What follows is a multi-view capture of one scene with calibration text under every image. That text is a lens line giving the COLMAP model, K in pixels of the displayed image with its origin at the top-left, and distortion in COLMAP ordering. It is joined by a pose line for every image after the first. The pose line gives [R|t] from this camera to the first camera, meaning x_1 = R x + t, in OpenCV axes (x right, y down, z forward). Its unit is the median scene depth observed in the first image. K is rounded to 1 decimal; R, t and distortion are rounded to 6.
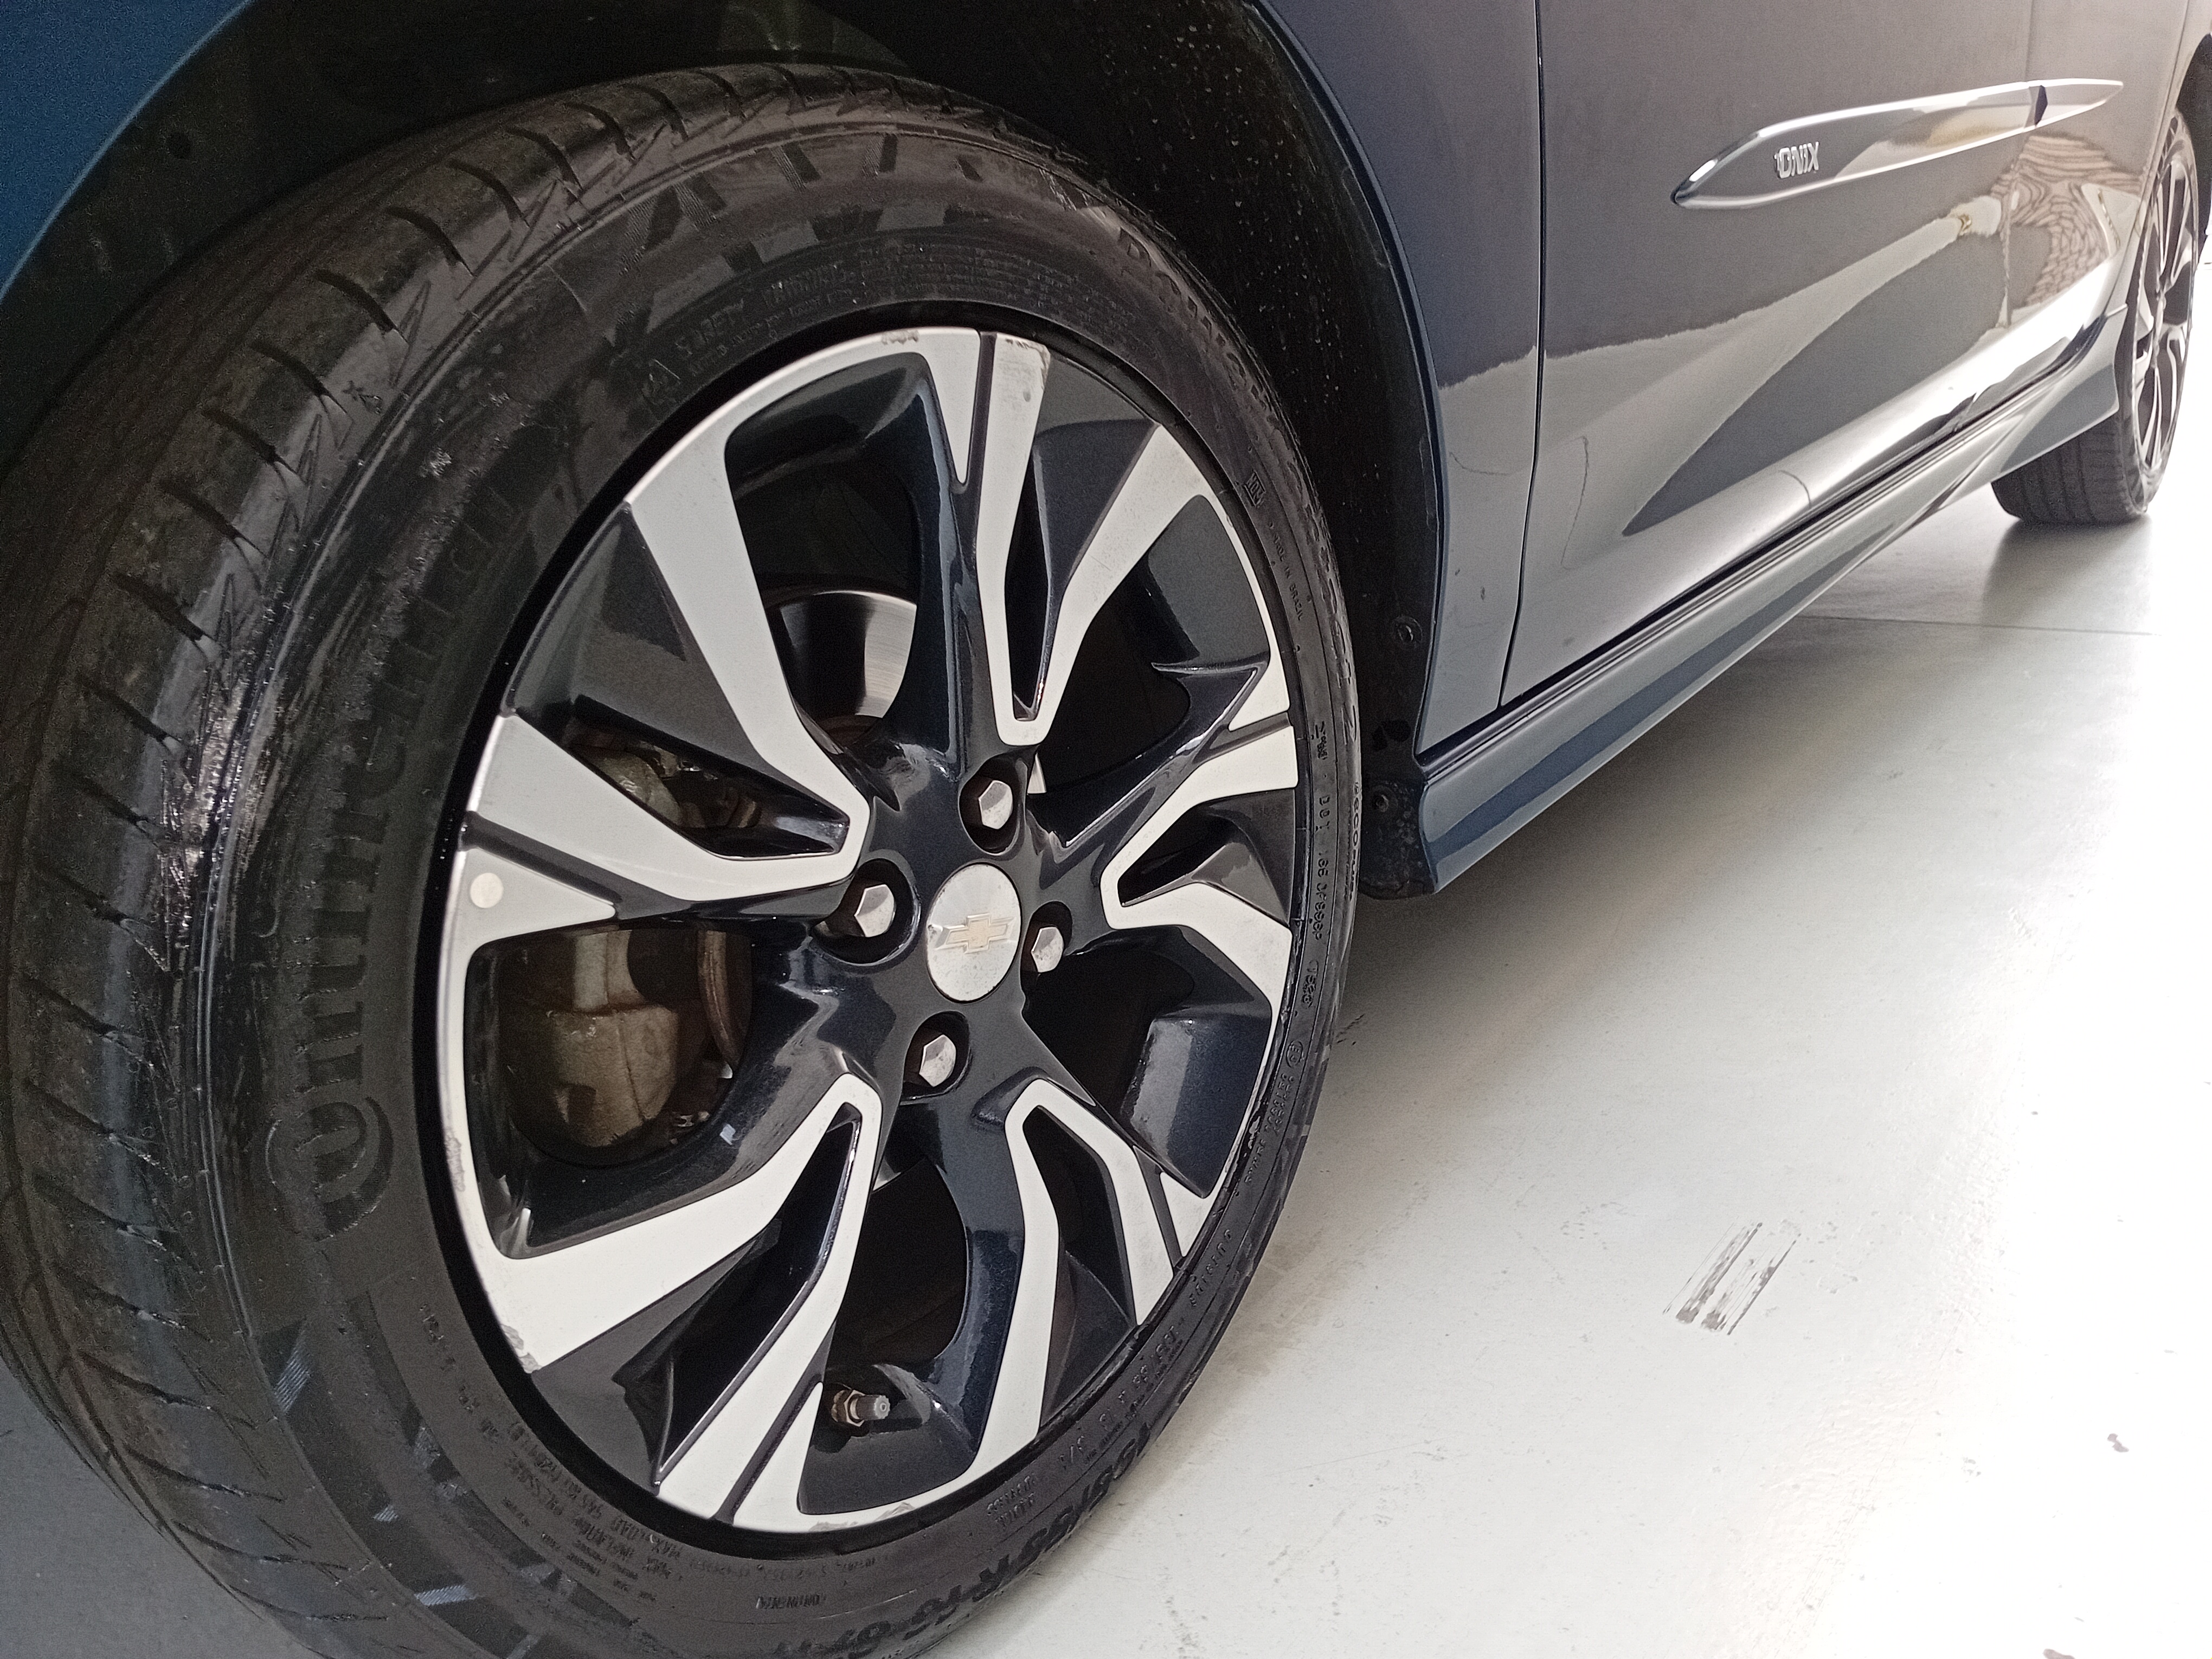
lens RADIAL K [[1753.1, 0, 1100.6], [0, 1753.1, 818.0], [0, 0, 1]] dist [-0.003000, -0.029065]
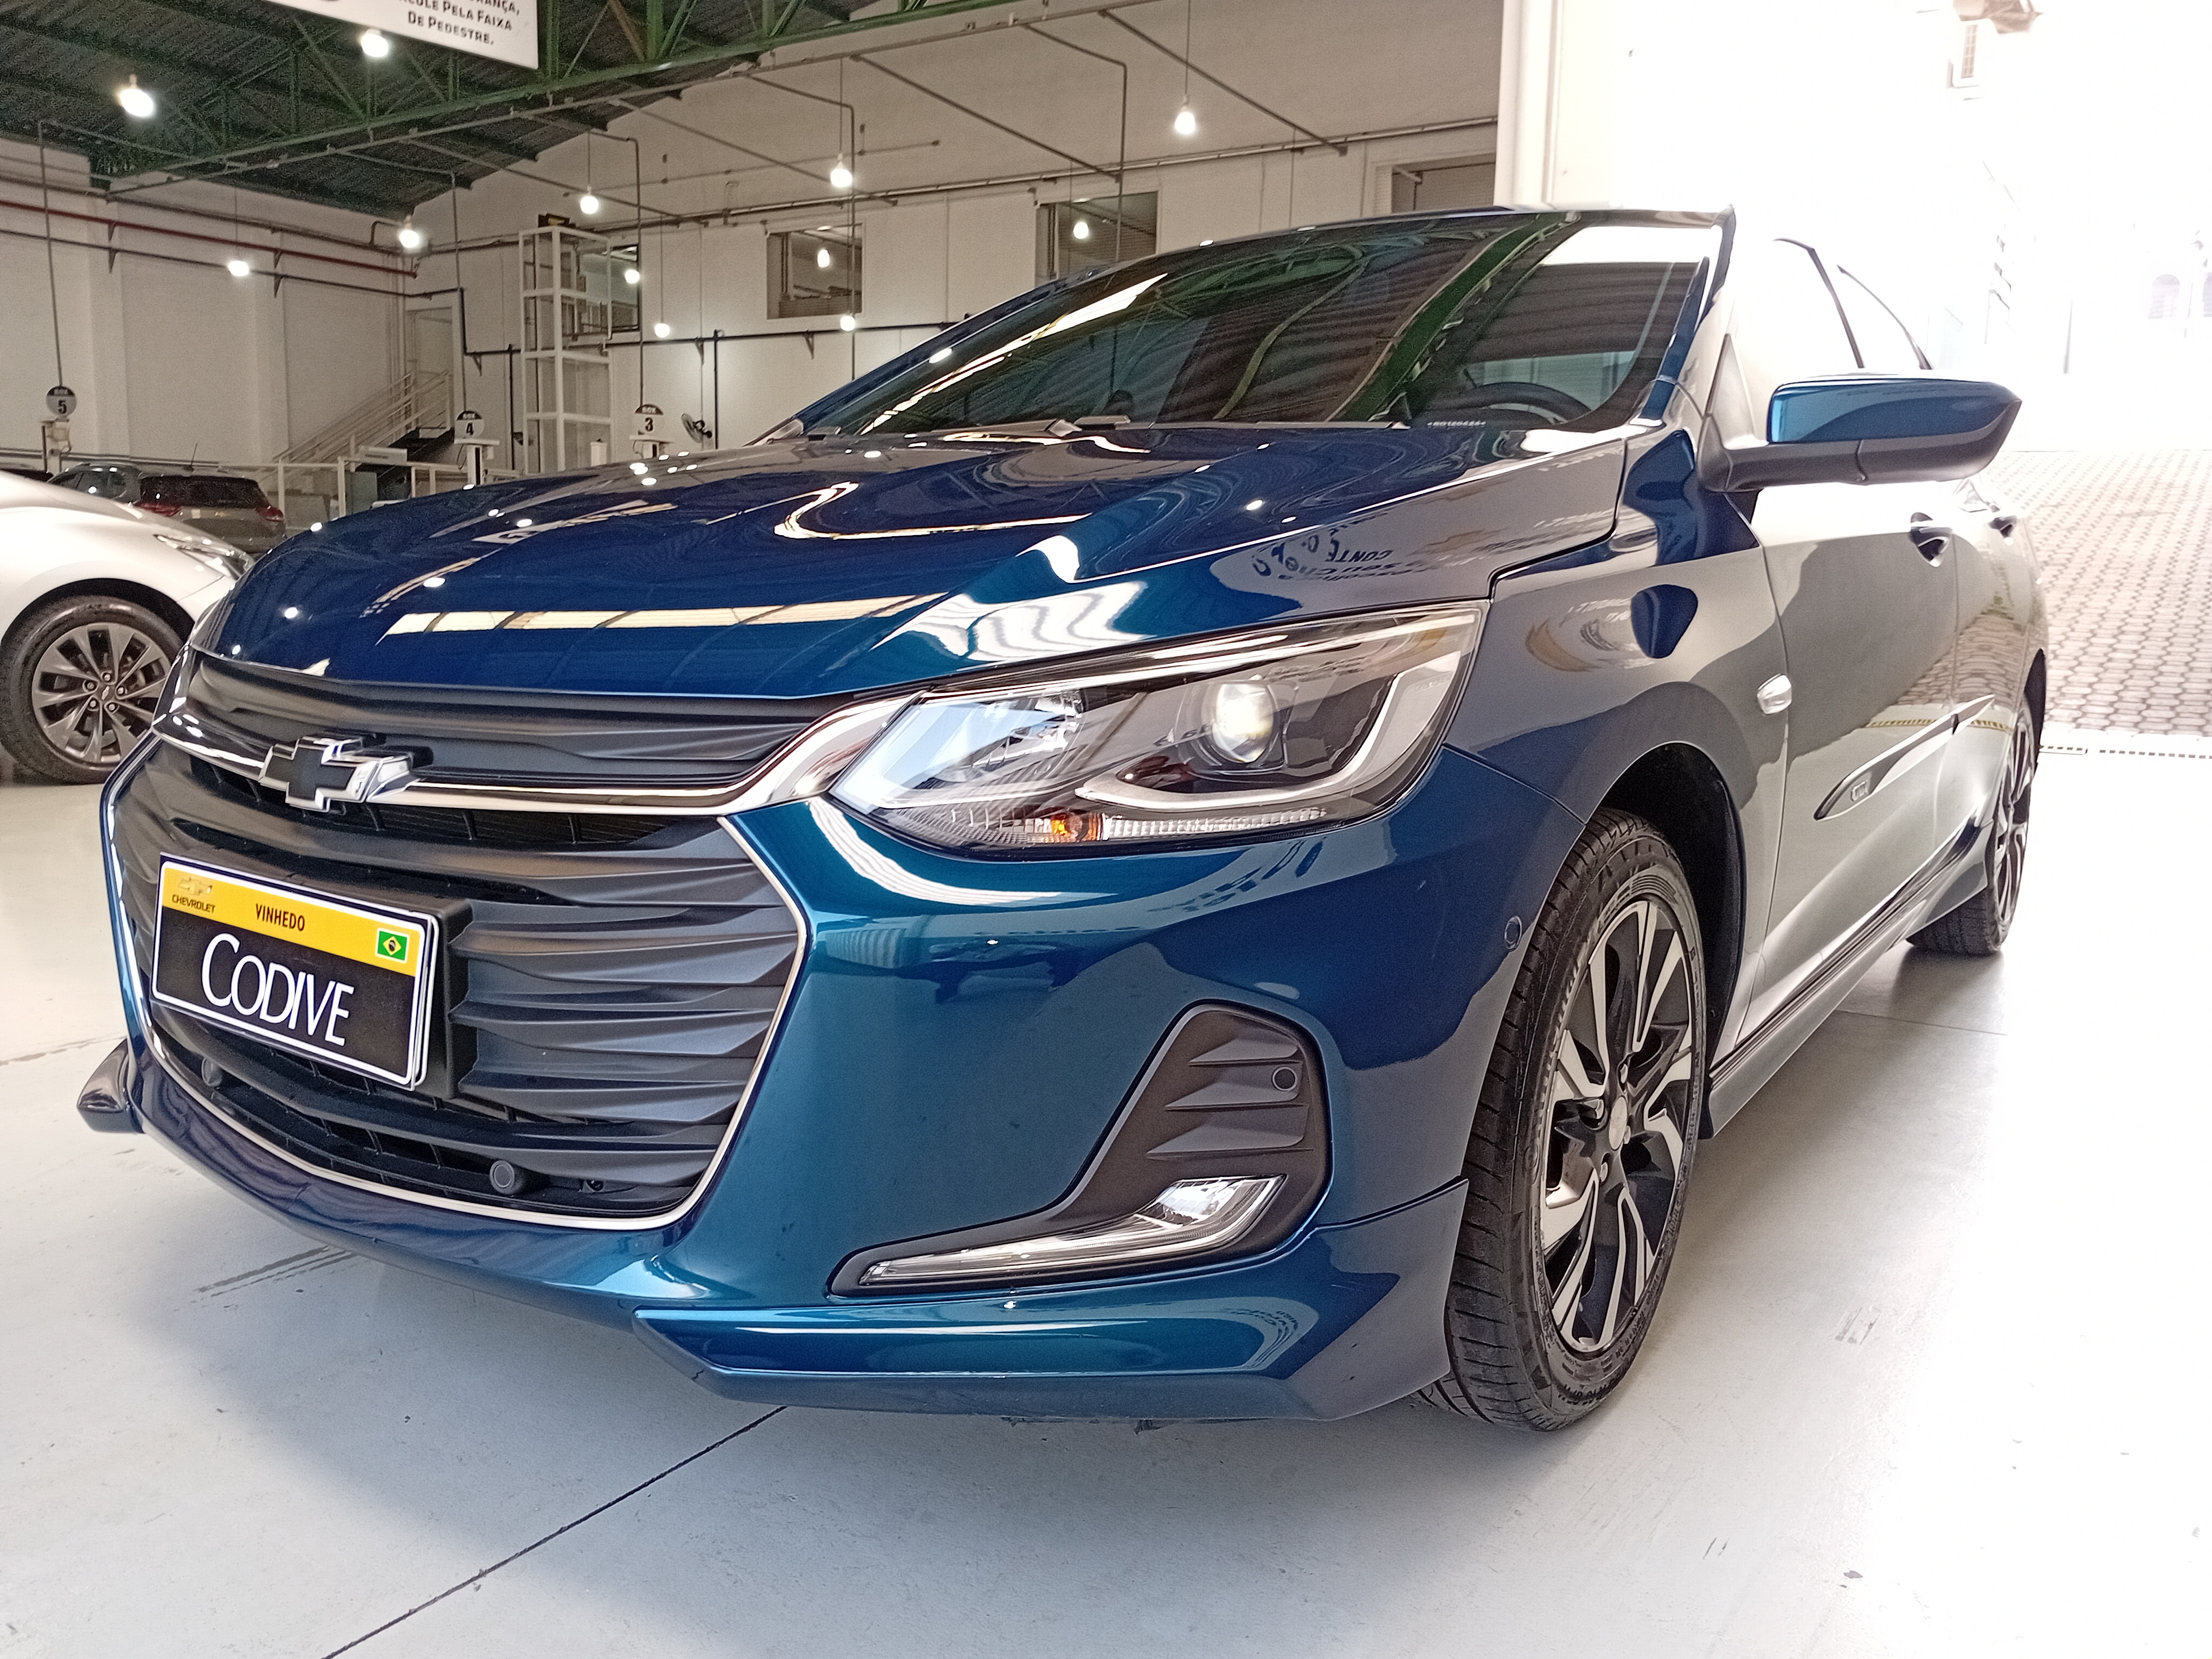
lens RADIAL K [[1753.1, 0, 1120.3], [0, 1753.1, 807.2], [0, 0, 1]] dist [-0.003000, -0.029065]
pose [[0.991811, 0.098644, 0.081119, -0.293993], [-0.082642, 0.979960, -0.181240, 0.038029], [-0.097372, 0.173052, 0.980088, -0.430326]]
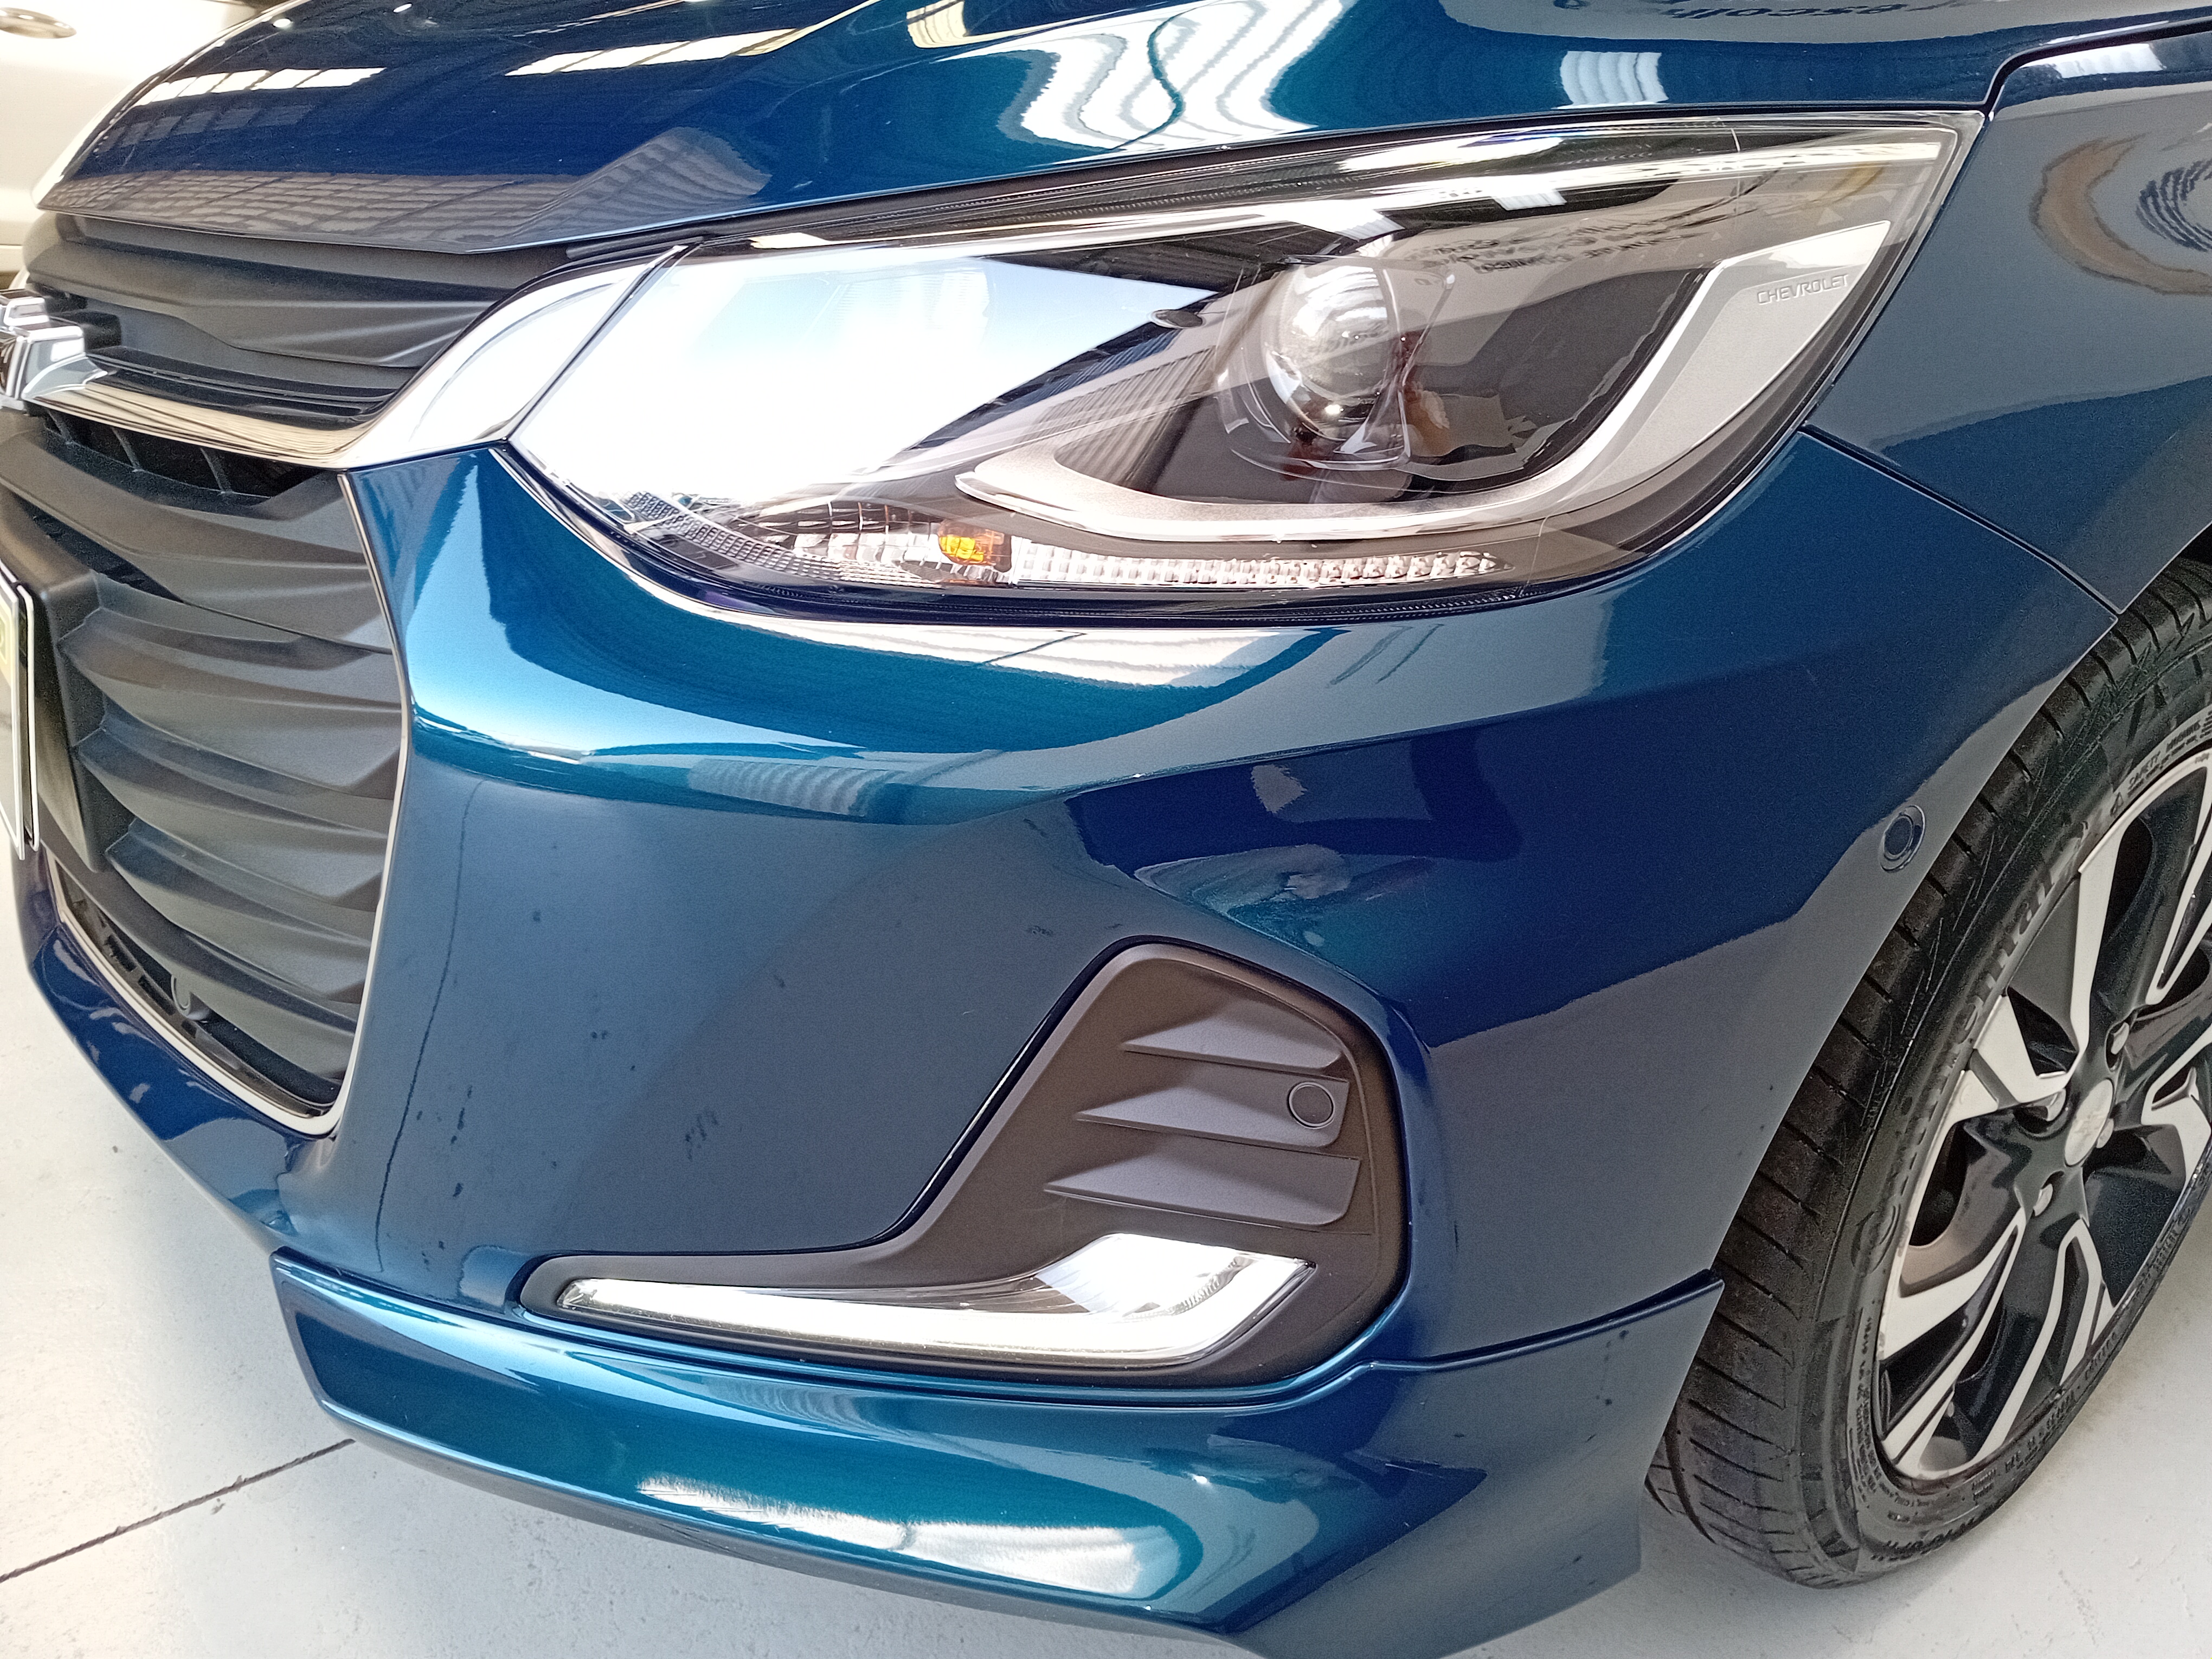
lens RADIAL K [[1753.1, 0, 1107.3], [0, 1753.1, 839.8], [0, 0, 1]] dist [-0.003000, -0.029065]
pose [[0.962572, 0.215549, -0.164299, -0.189280], [-0.202403, 0.974863, 0.093145, -0.037885], [0.180247, -0.056404, 0.982003, -0.164259]]
